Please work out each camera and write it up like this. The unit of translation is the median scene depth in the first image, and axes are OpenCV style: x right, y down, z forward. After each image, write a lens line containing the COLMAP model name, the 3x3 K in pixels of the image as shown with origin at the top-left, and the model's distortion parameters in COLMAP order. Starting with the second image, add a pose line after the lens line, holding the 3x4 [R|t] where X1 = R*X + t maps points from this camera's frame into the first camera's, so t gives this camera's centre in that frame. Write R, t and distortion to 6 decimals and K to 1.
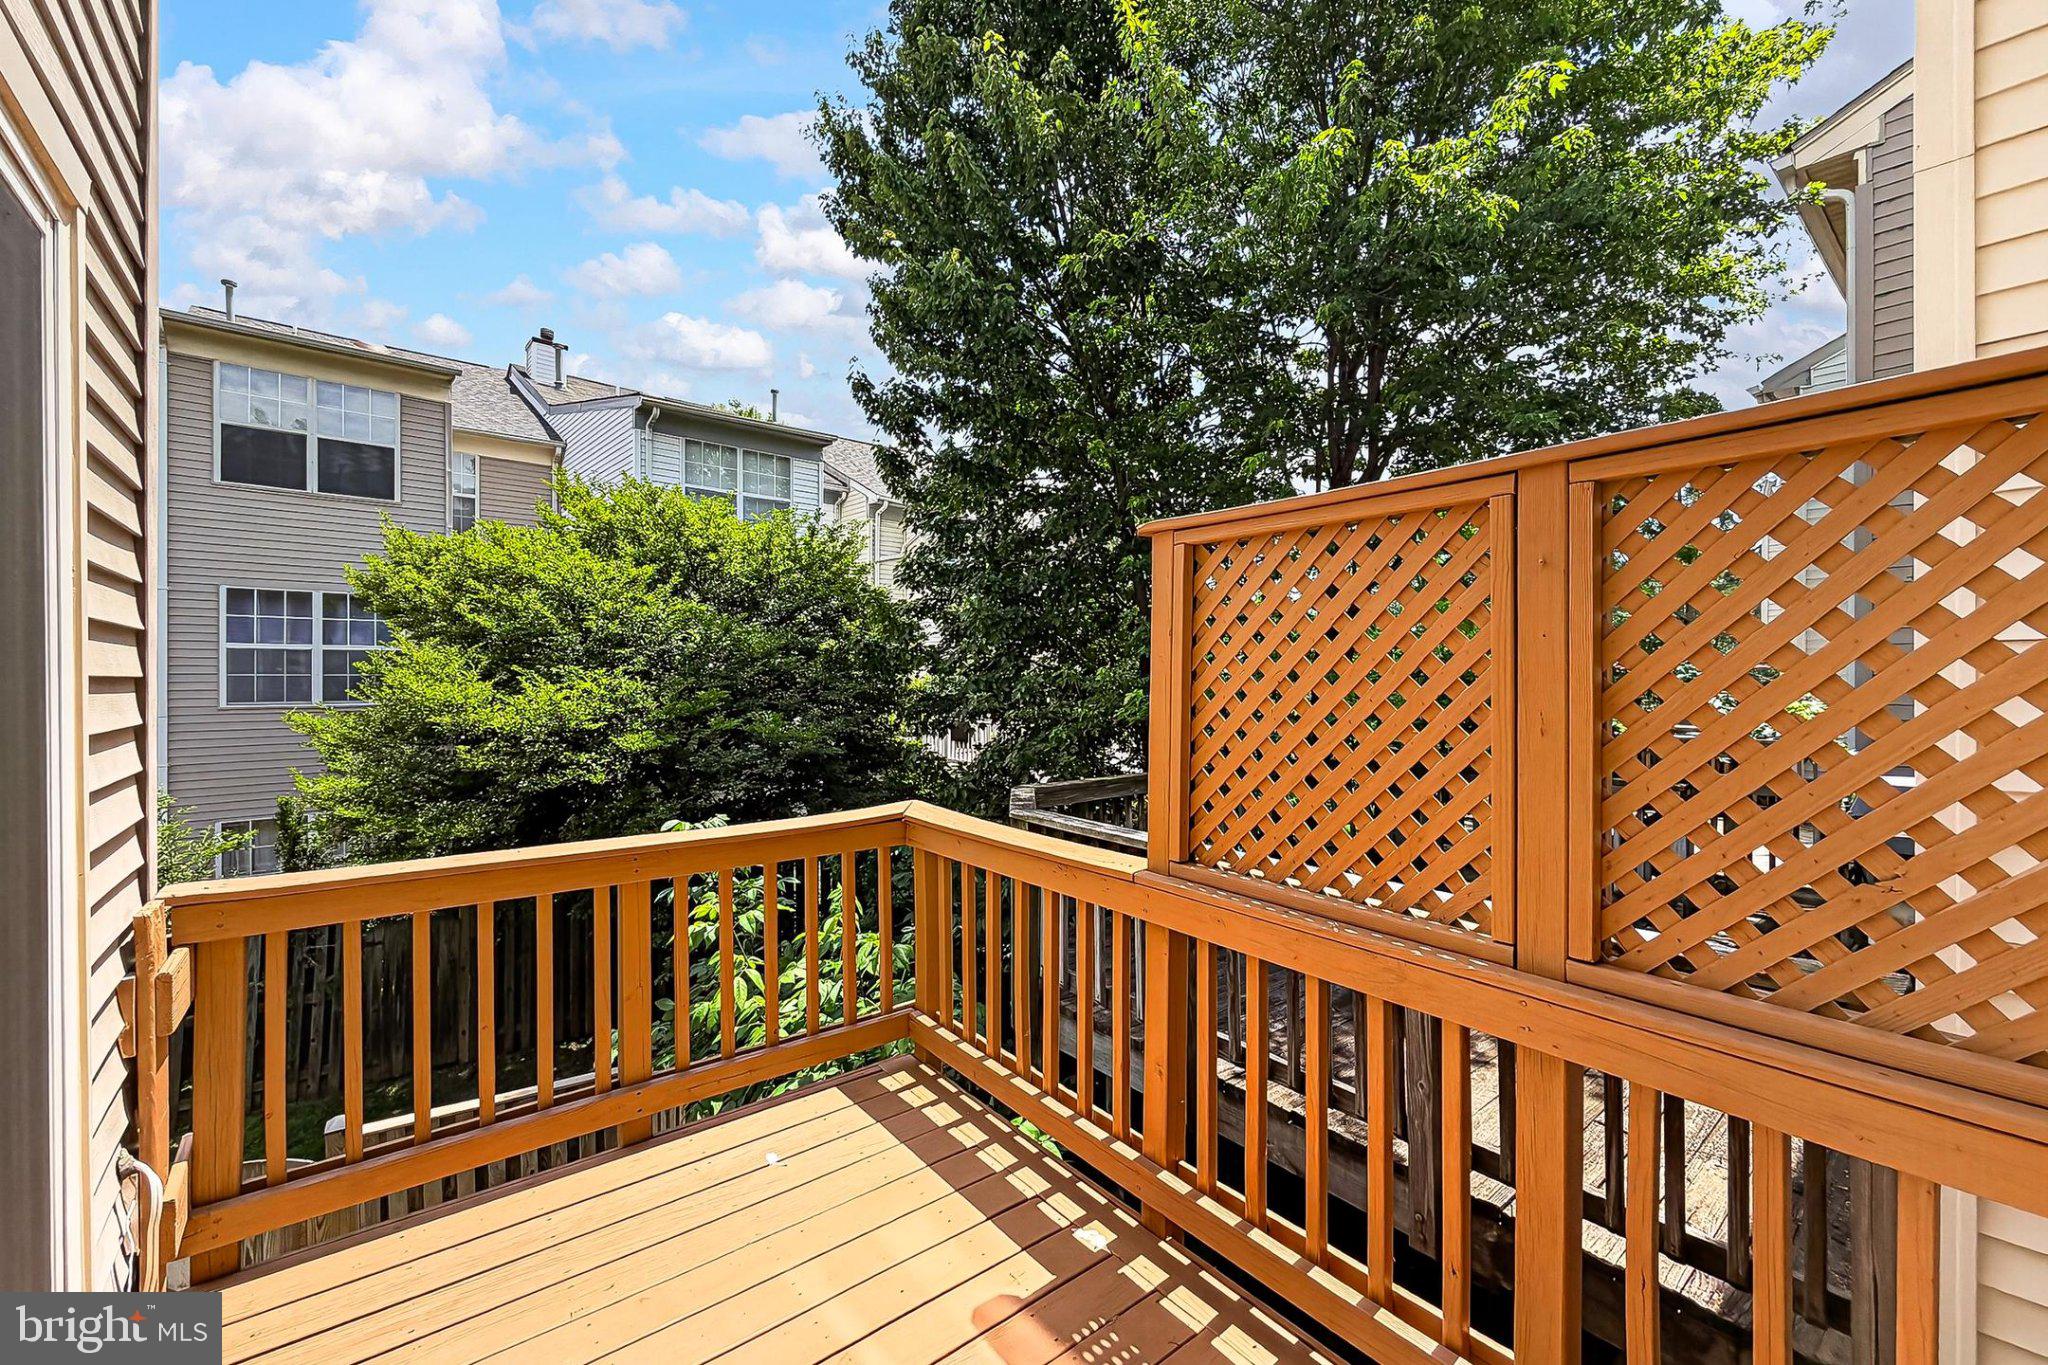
lens RADIAL K [[835.7, 0, 1011.7], [0, 835.7, 685.0], [0, 0, 1]] dist [0.000416, 0.000141]
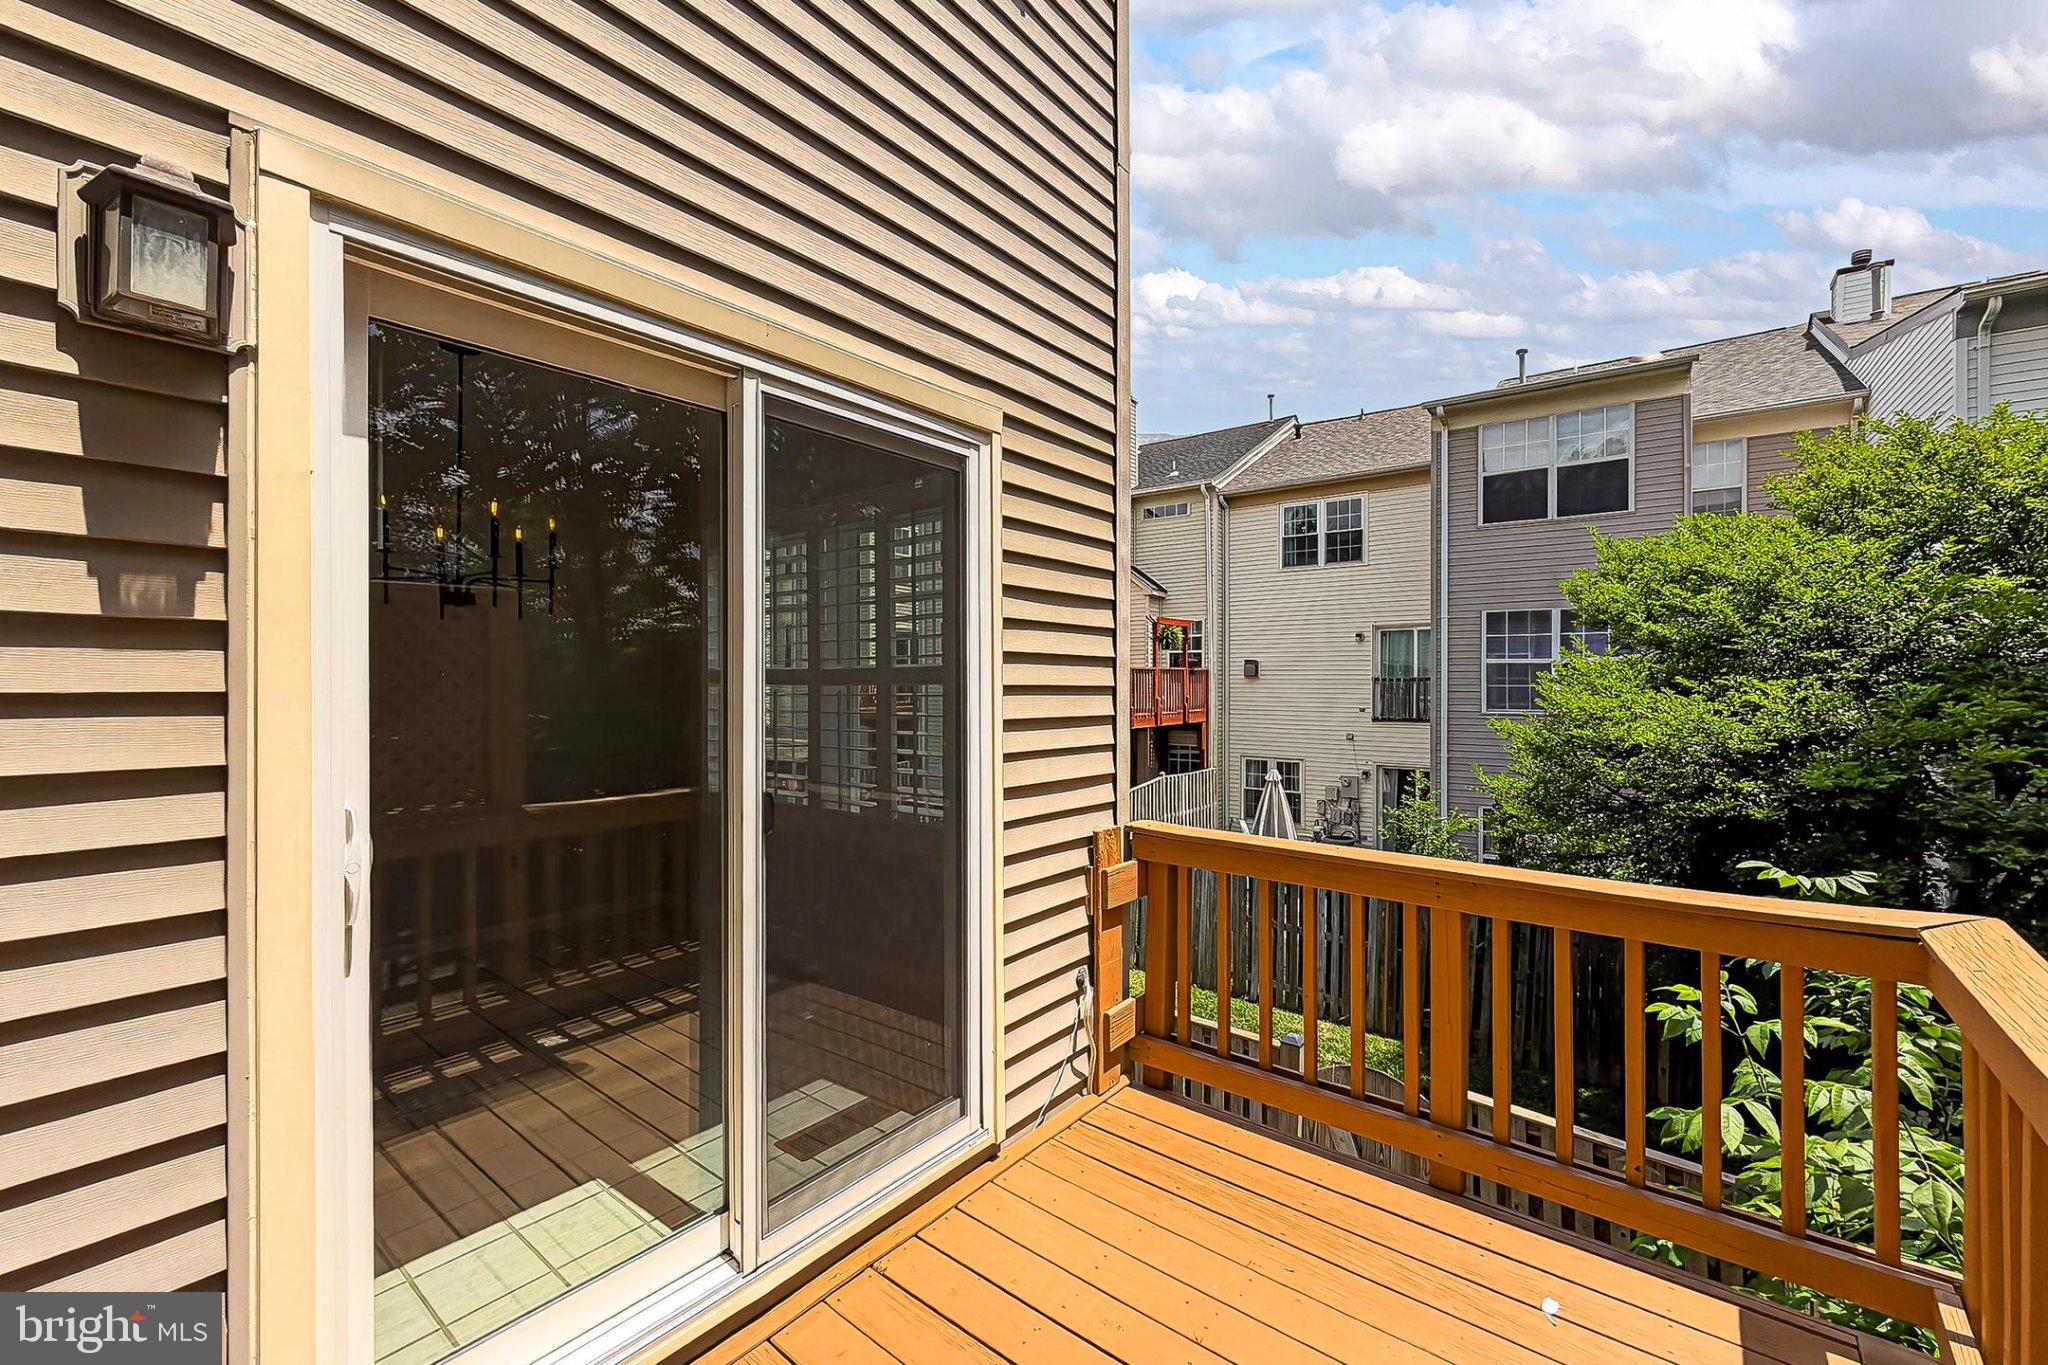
lens RADIAL K [[835.7, 0, 1011.7], [0, 835.7, 685.0], [0, 0, 1]] dist [0.000416, 0.000141]
pose [[0.214041, 0.001140, -0.976824, 0.084218], [-0.013044, 0.999913, -0.001691, -0.001521], [0.976738, 0.013104, 0.214037, 0.076302]]
